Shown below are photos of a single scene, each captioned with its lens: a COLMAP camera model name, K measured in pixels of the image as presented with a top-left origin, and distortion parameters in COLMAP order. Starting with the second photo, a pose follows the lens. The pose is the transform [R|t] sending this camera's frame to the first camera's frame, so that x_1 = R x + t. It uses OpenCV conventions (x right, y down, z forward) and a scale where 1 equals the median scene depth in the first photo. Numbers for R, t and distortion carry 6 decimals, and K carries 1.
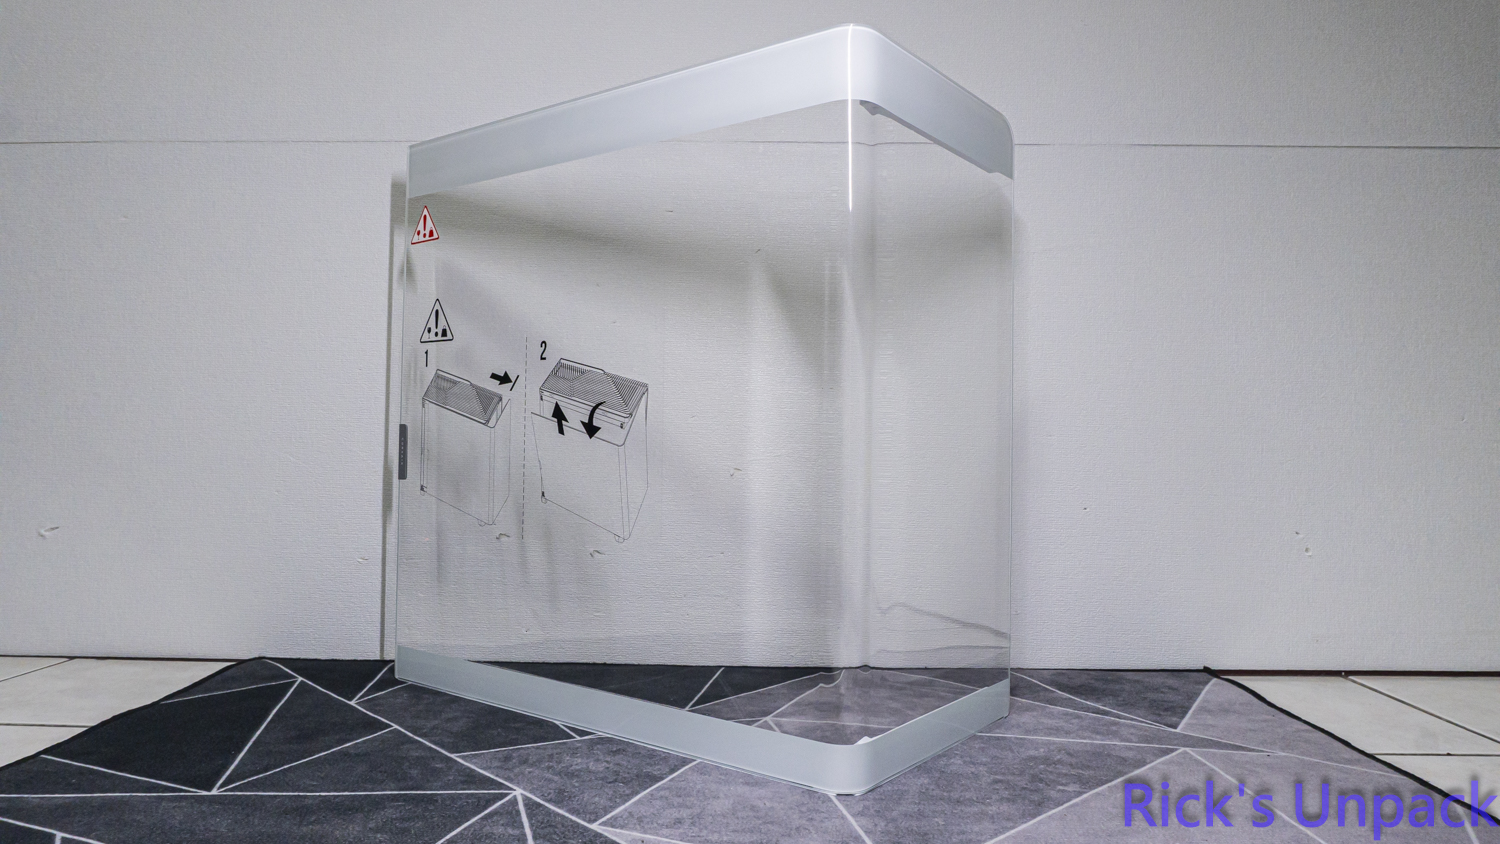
lens RADIAL K [[1095.4, 0, 743.7], [0, 1095.4, 418.7], [0, 0, 1]] dist [0.006707, -0.000296]
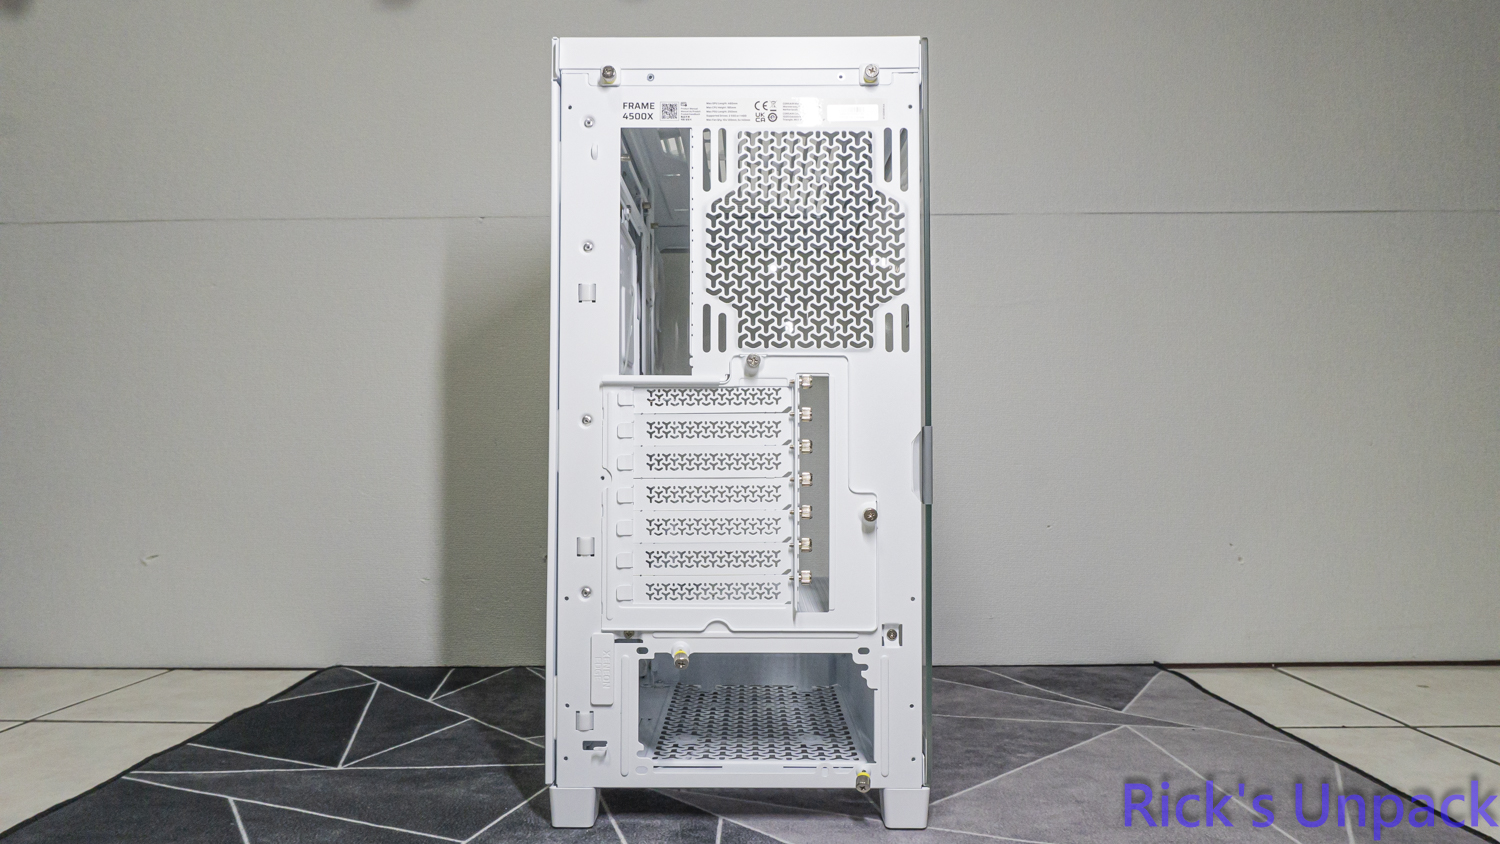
lens RADIAL K [[1095.4, 0, 746.1], [0, 1095.4, 416.7], [0, 0, 1]] dist [0.006707, -0.000296]
pose [[0.999877, -0.014174, 0.006740, -0.018219], [0.014282, 0.999766, -0.016237, -0.023786], [-0.006508, 0.016331, 0.999845, -0.193670]]
